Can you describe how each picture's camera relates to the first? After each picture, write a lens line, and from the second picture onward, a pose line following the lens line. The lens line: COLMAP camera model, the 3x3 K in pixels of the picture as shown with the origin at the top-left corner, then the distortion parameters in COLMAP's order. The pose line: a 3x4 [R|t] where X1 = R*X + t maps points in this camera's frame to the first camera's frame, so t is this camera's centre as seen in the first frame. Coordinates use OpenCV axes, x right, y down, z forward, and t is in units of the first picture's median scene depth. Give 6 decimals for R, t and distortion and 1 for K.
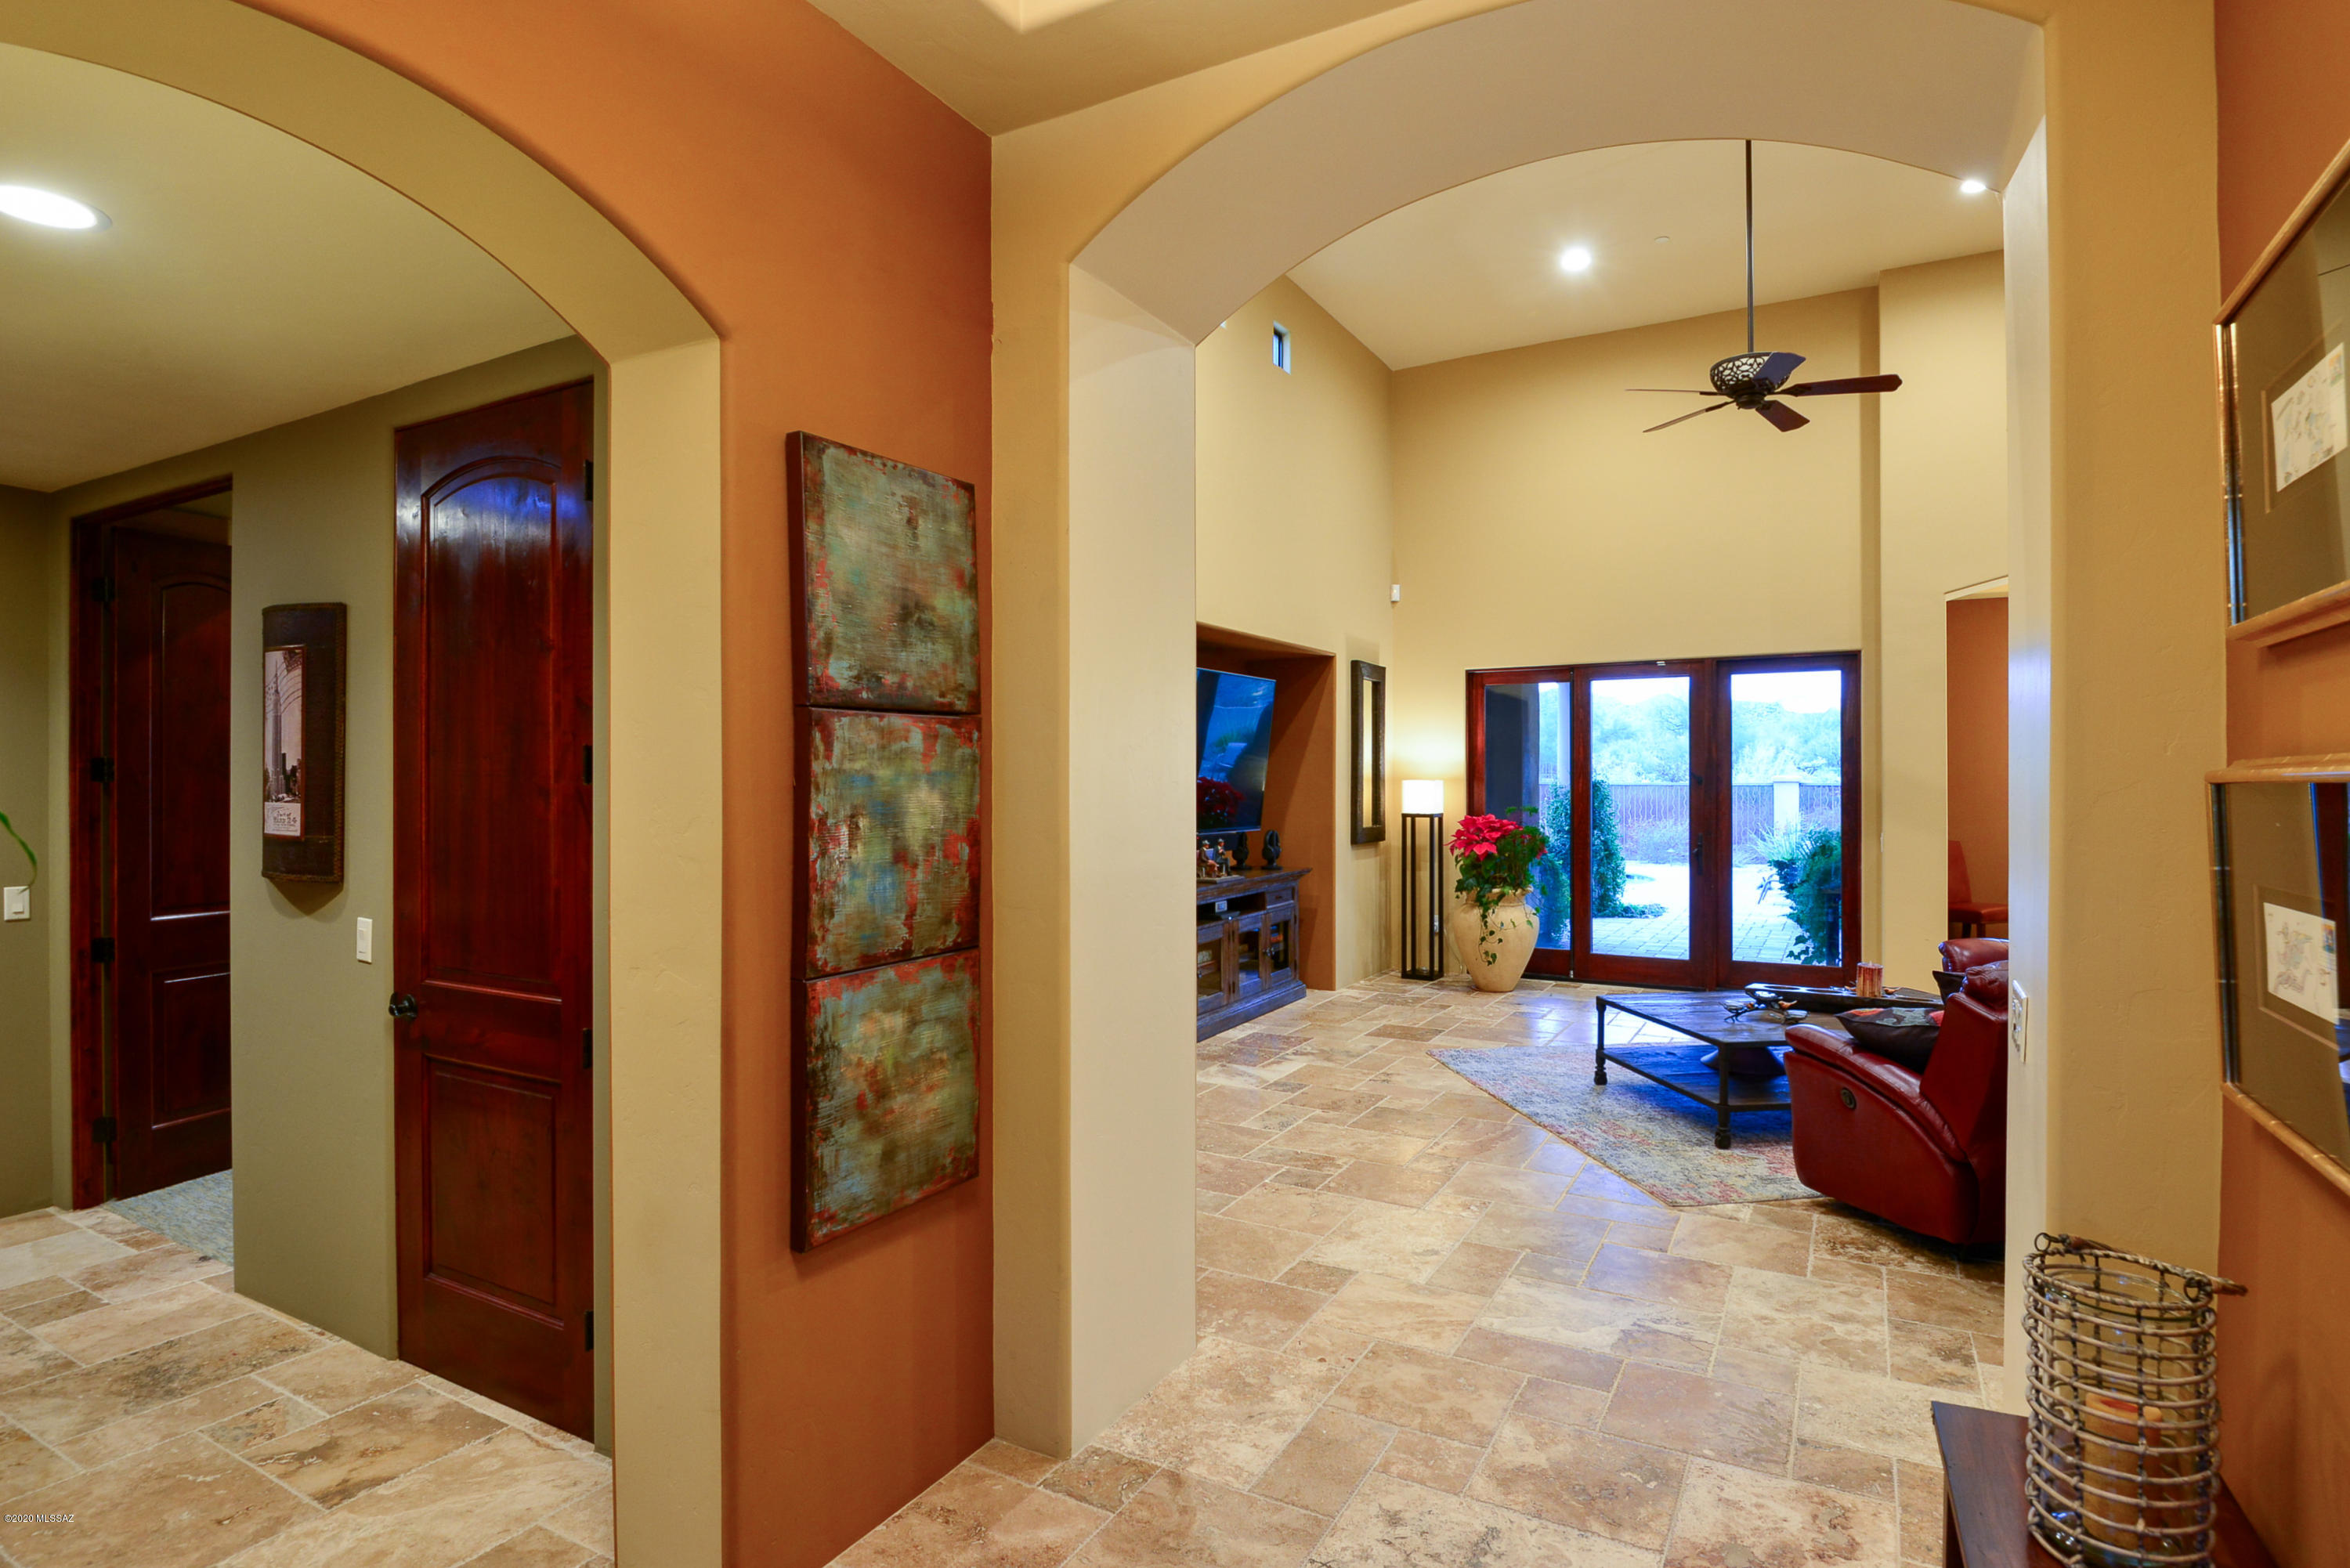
lens RADIAL K [[1222.5, 0, 1173.4], [0, 1222.5, 774.8], [0, 0, 1]] dist [-0.012772, -0.001242]
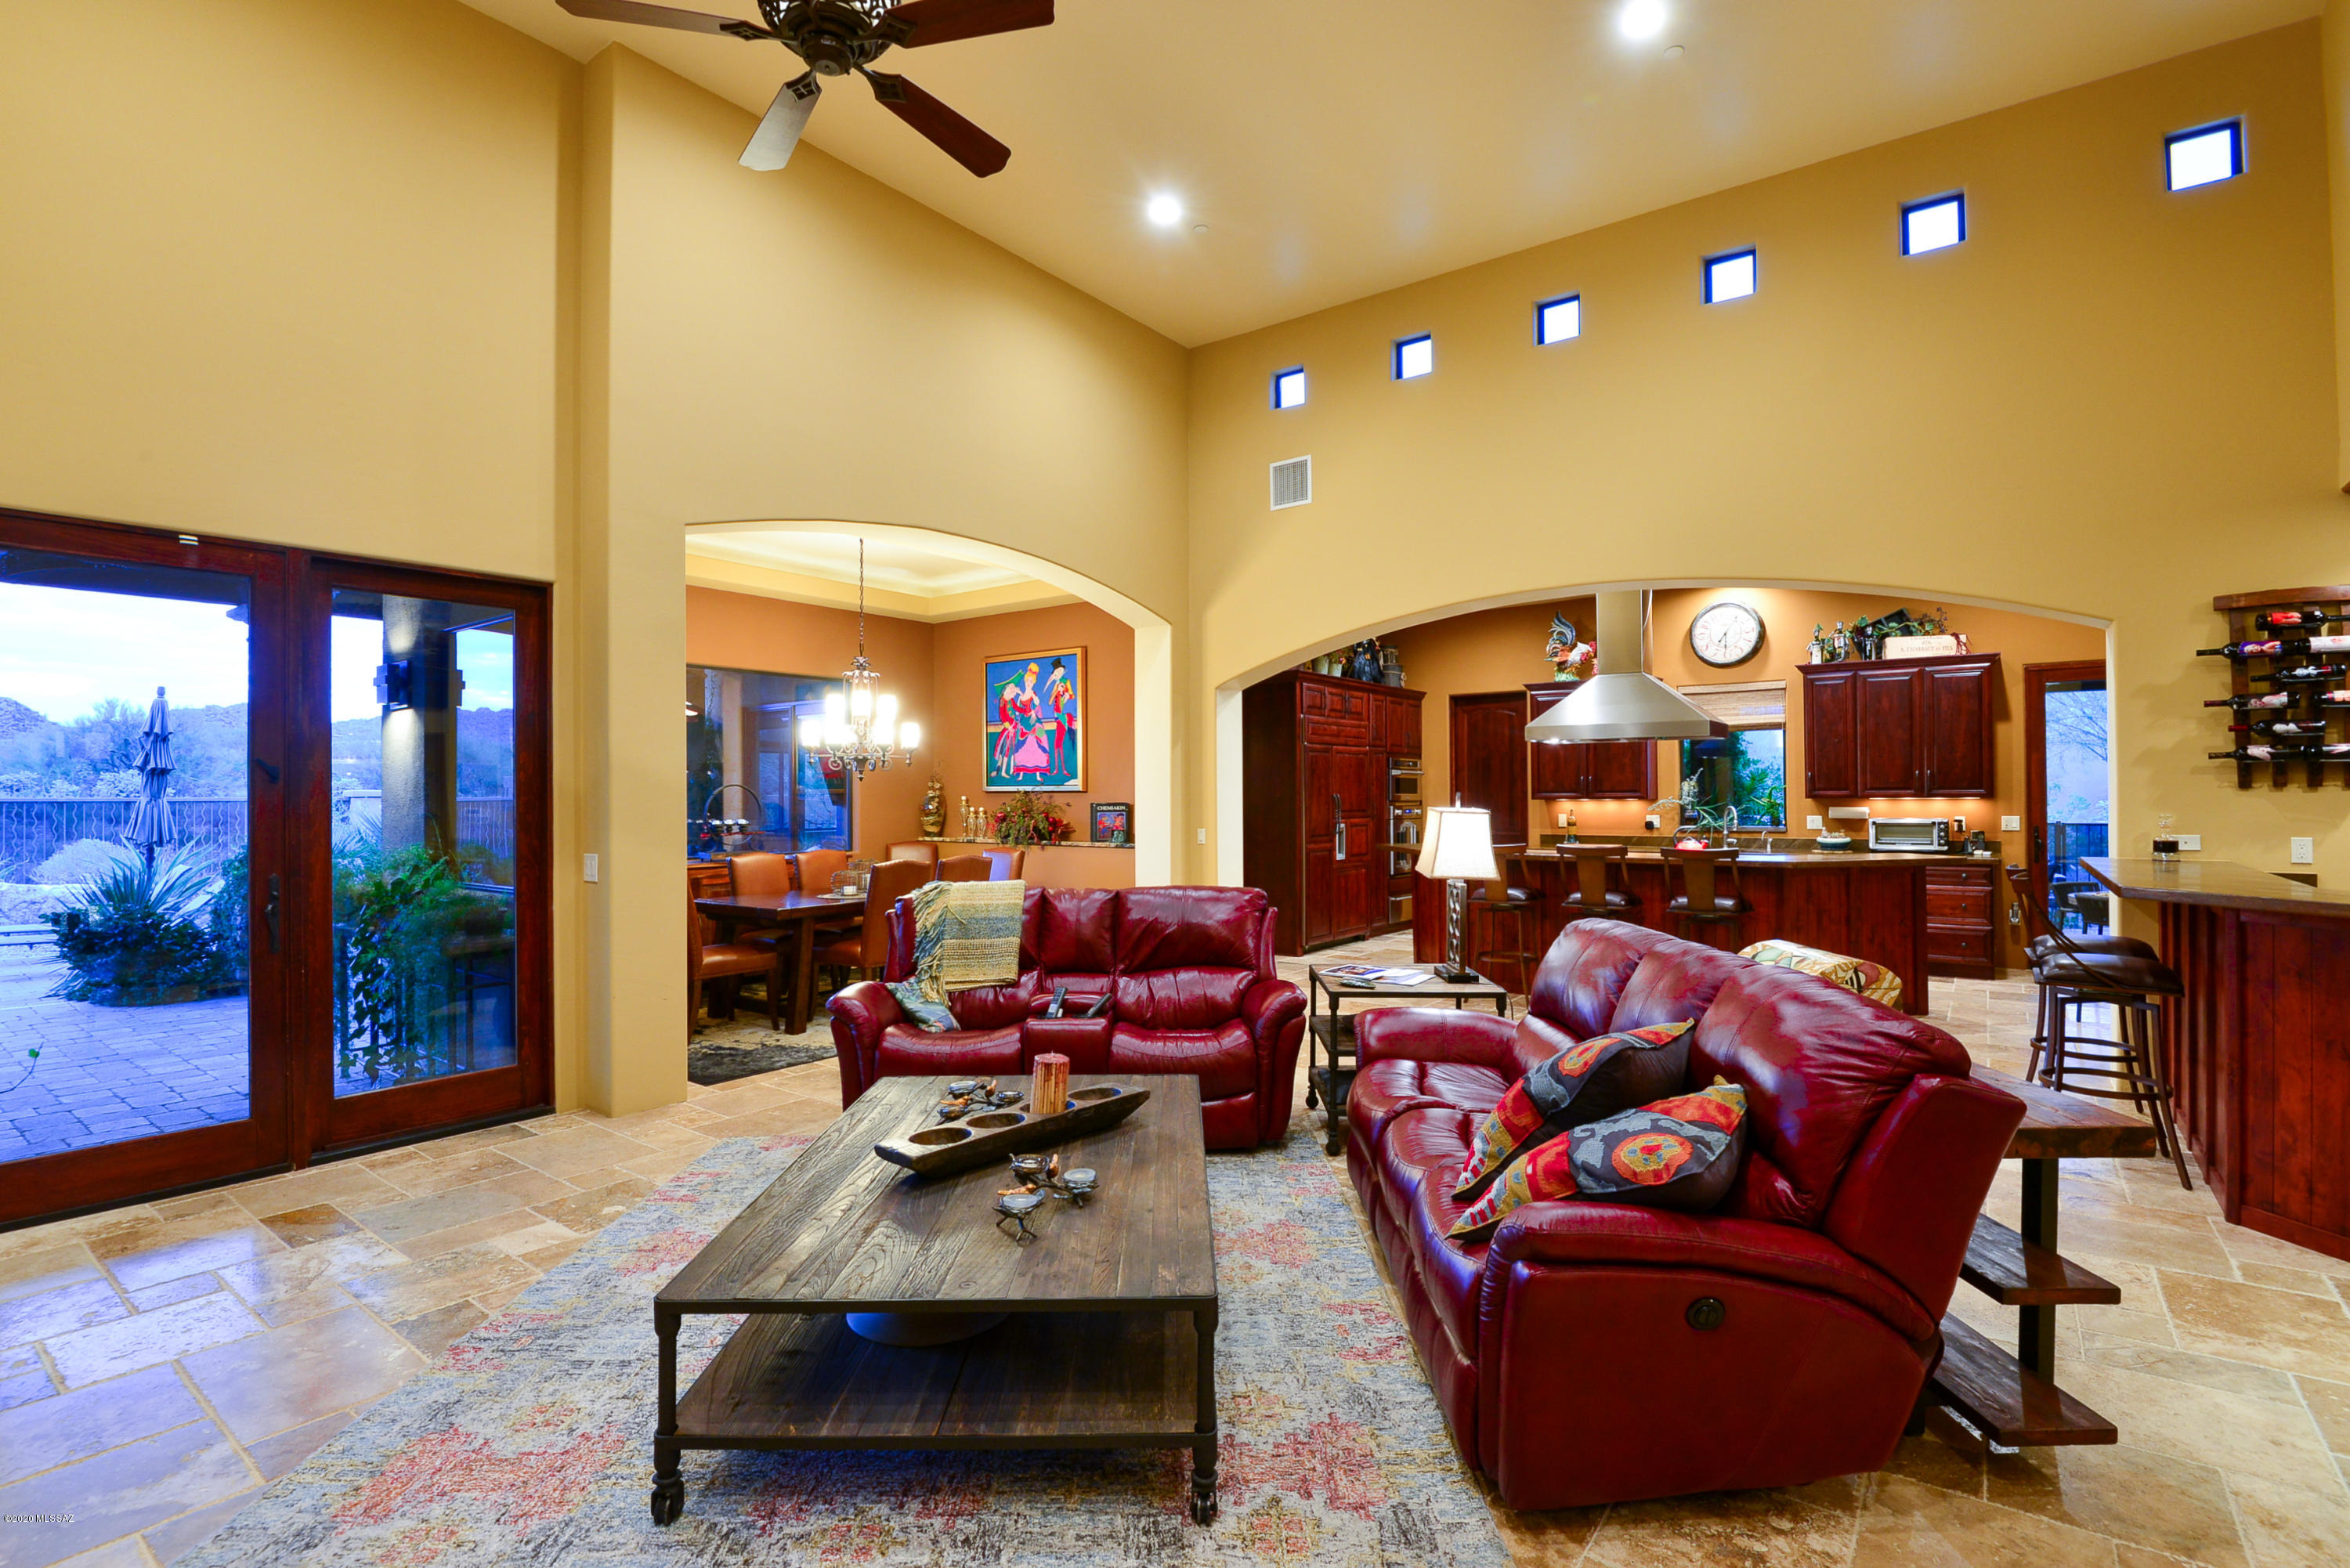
lens RADIAL K [[1098.2, 0, 1180.7], [0, 1098.2, 783.4], [0, 0, 1]] dist [-0.010326, -0.007933]
pose [[0.131010, 0.011443, 0.991315, 0.020939], [0.001242, 0.999931, -0.011707, 0.020540], [-0.991380, 0.002765, 0.130987, 0.770873]]
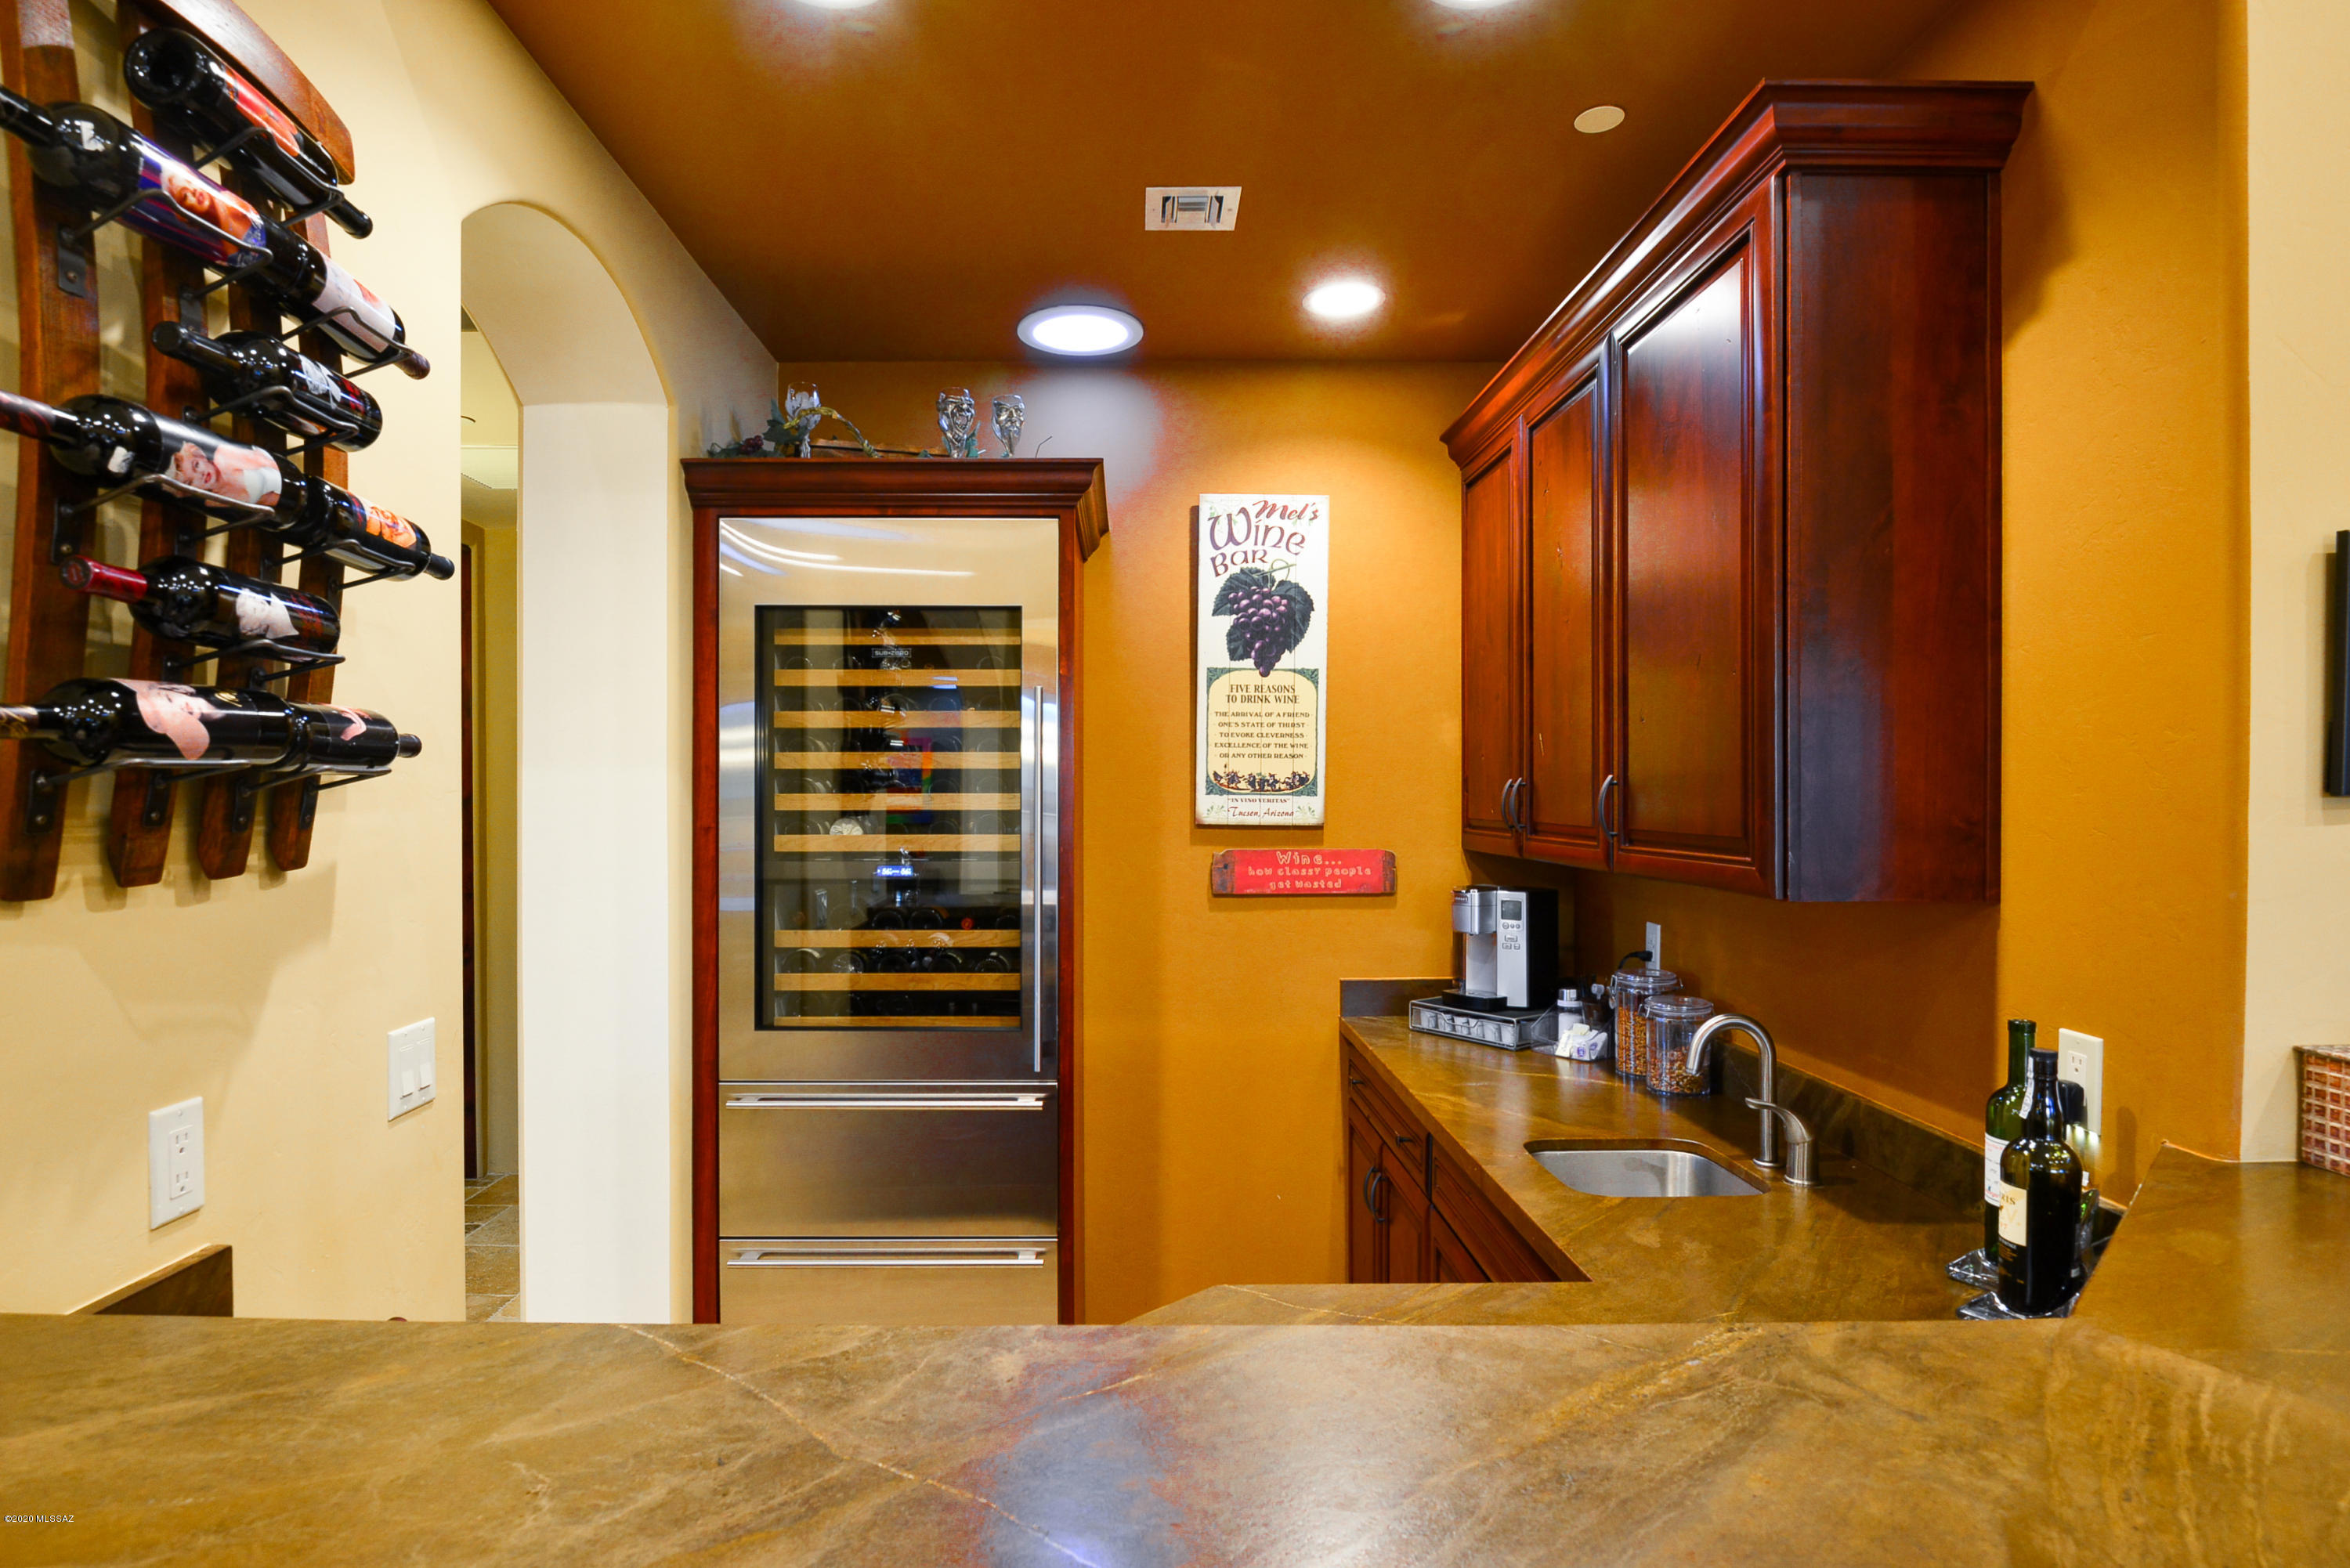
lens RADIAL K [[1228.9, 0, 1104.7], [0, 1228.9, 796.5], [0, 0, 1]] dist [-0.015553, -0.007217]
pose [[-0.877796, 0.003701, -0.479020, 0.848807], [0.004325, 0.999991, -0.000199, 0.002091], [0.479015, -0.002246, -0.877804, 0.317676]]
